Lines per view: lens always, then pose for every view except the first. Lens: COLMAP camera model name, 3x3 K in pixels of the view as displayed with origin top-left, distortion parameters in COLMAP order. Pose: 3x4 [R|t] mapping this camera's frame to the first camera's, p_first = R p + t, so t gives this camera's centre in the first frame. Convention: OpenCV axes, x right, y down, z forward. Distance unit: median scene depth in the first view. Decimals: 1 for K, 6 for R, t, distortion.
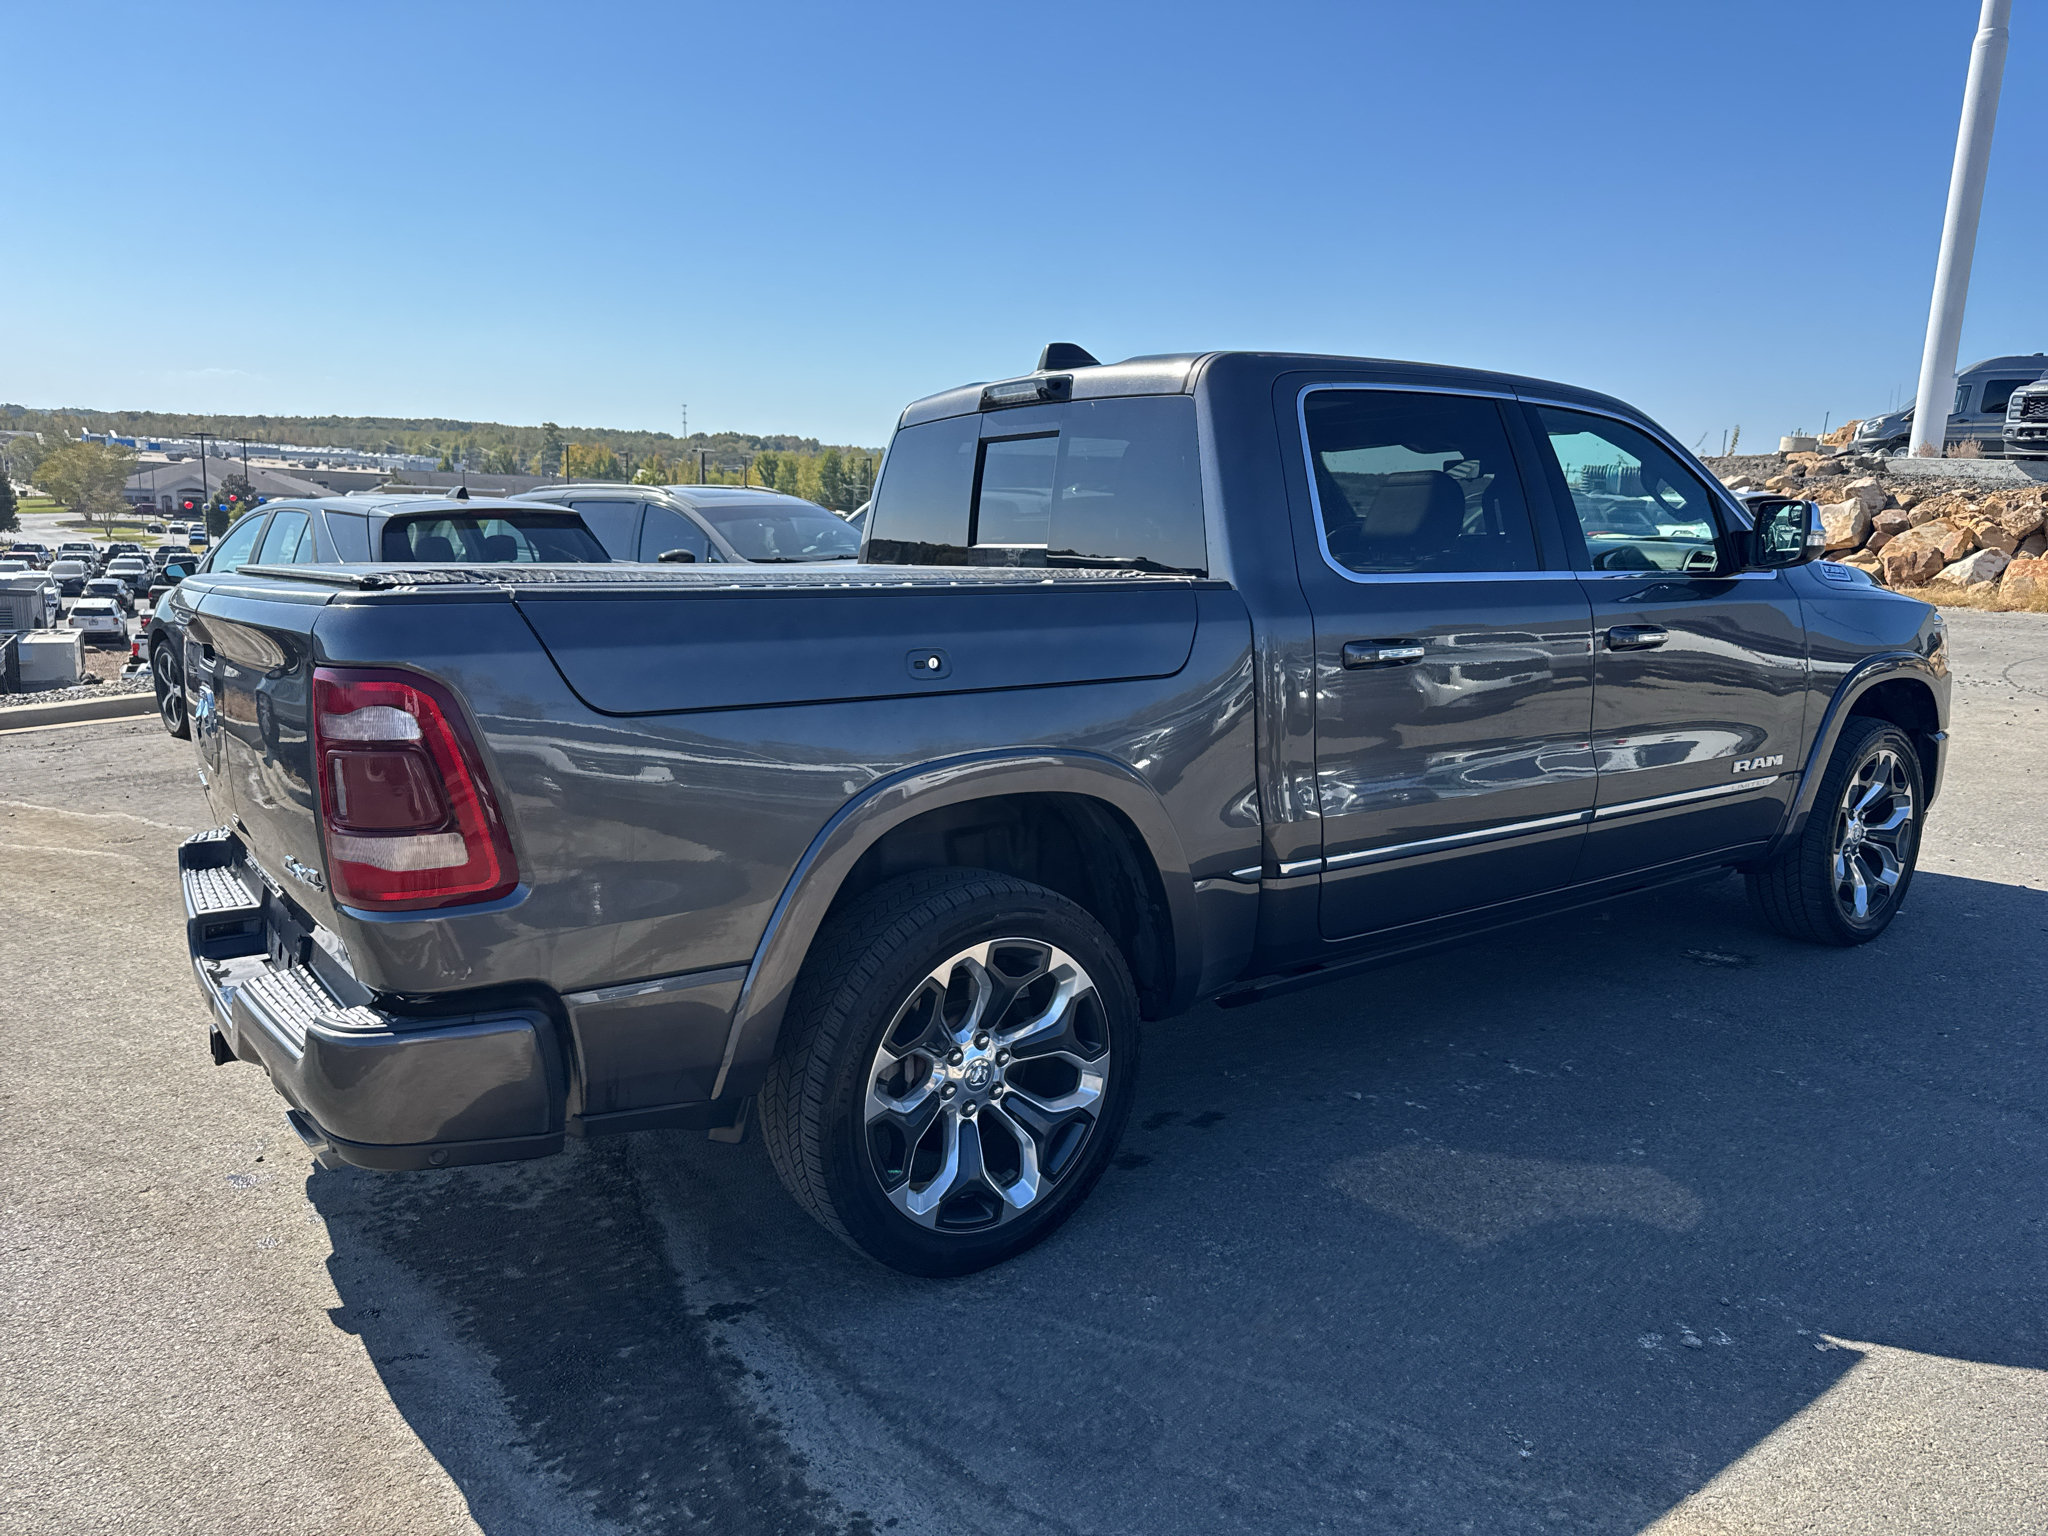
lens RADIAL K [[1425.6, 0, 1022.4], [0, 1425.6, 764.6], [0, 0, 1]] dist [0.046855, -0.061661]
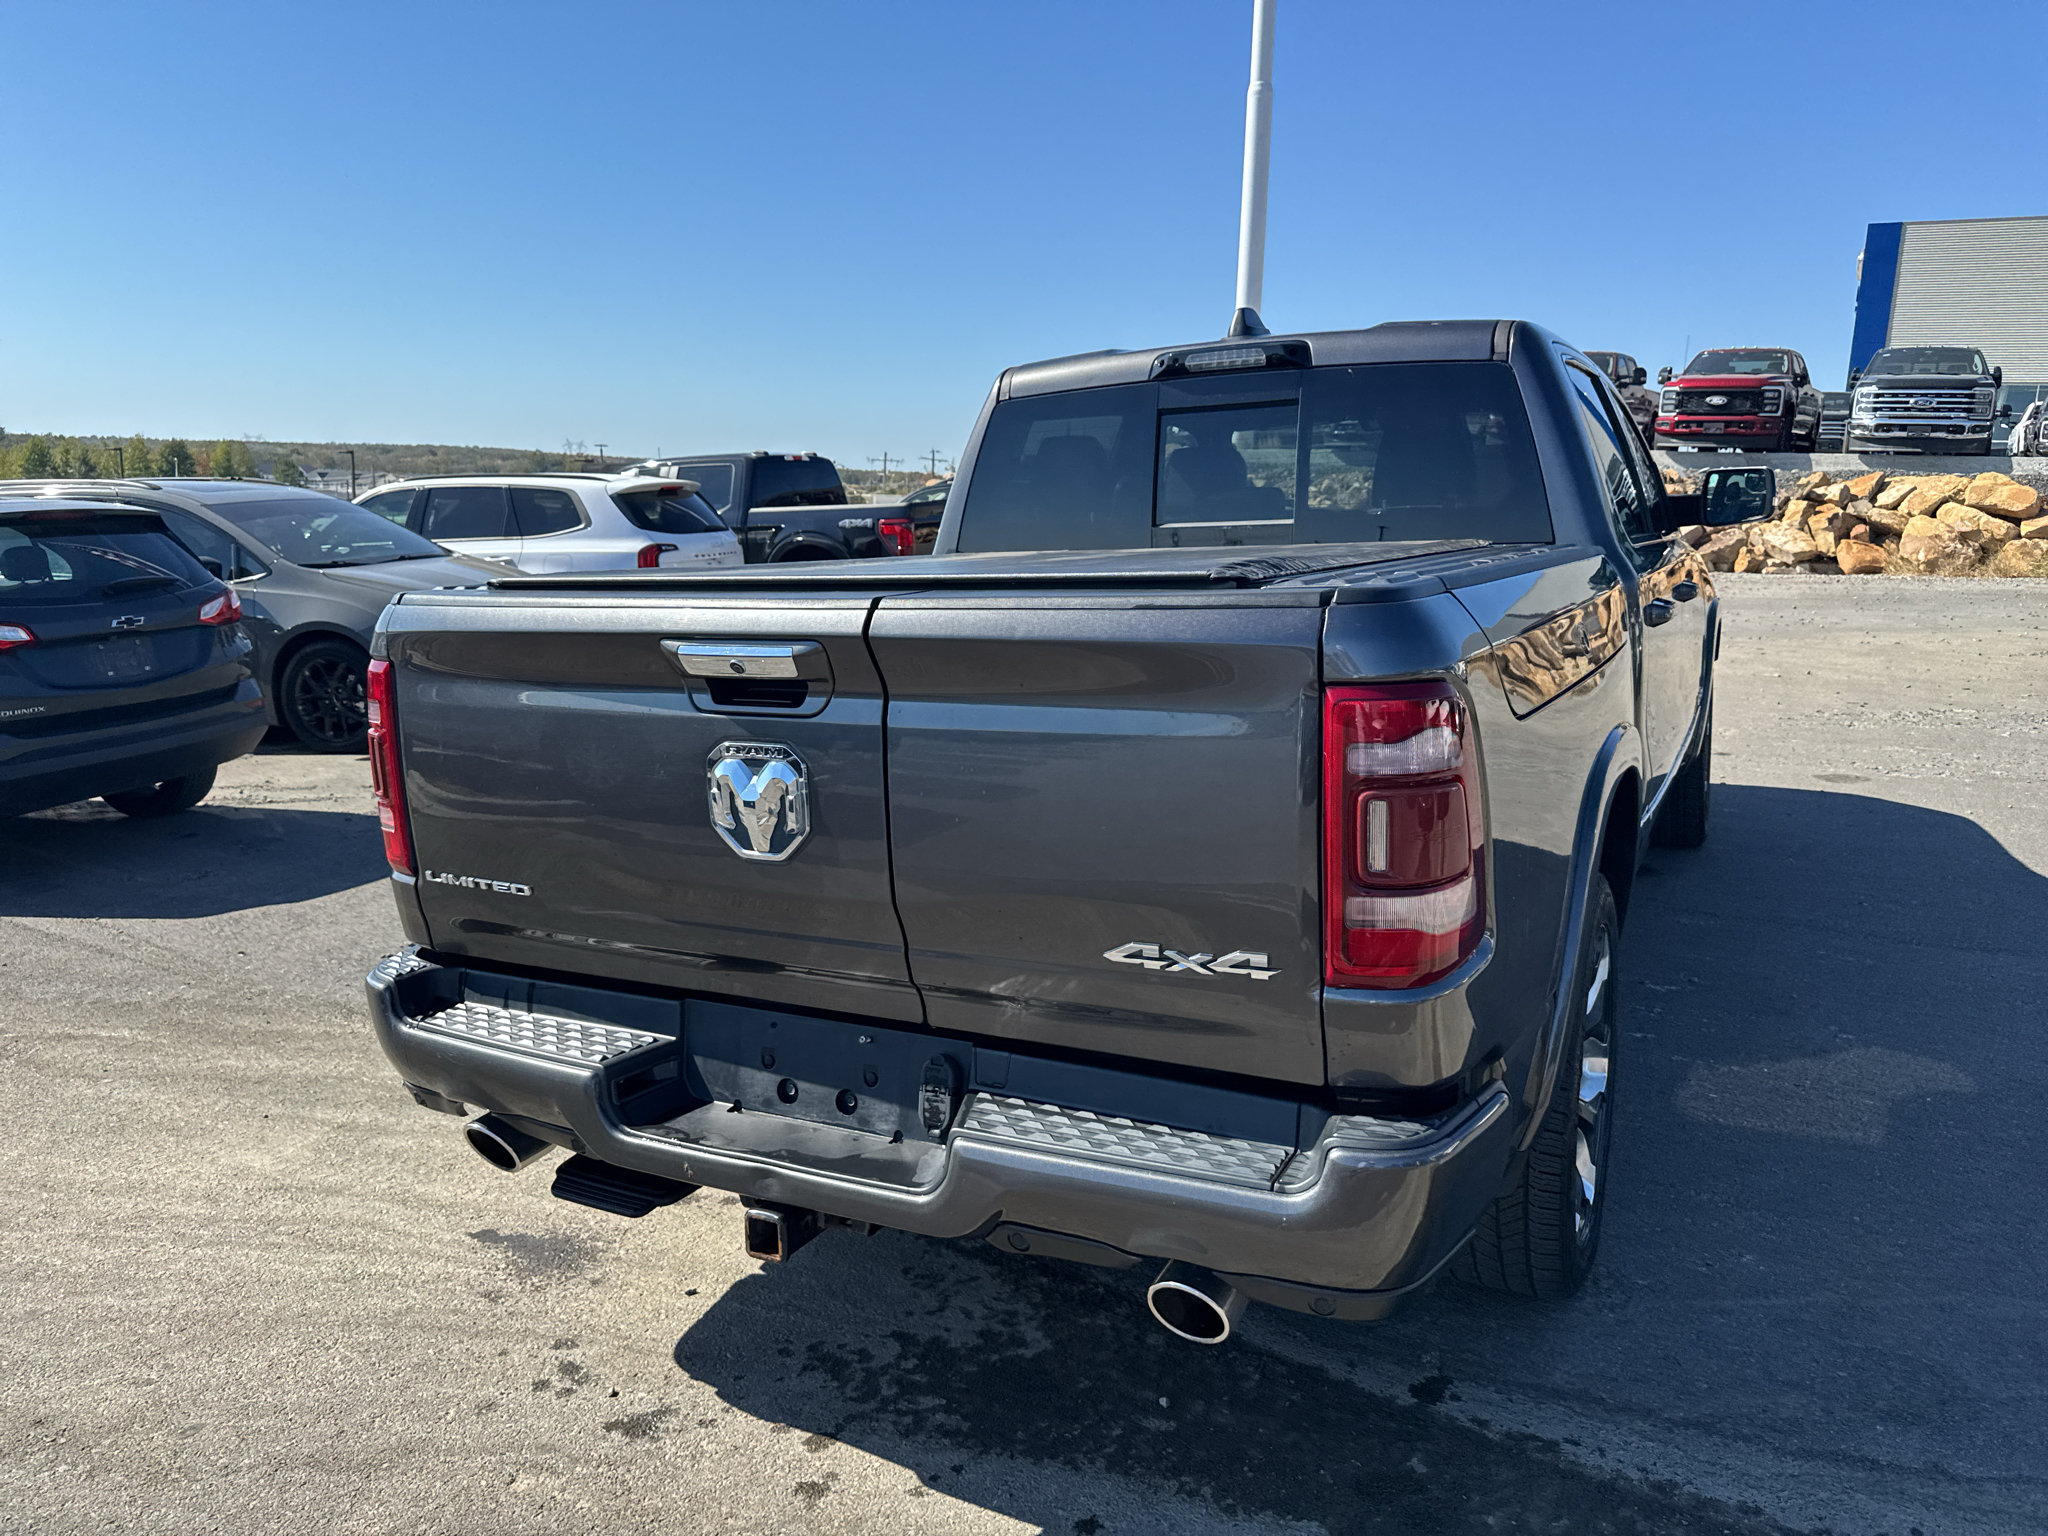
lens RADIAL K [[1425.6, 0, 1042.2], [0, 1425.6, 762.6], [0, 0, 1]] dist [0.046855, -0.061661]
pose [[0.891515, -0.097953, 0.442274, -0.682848], [0.096092, 0.995015, 0.026673, -0.043002], [-0.442682, 0.018720, 0.896483, 0.273675]]
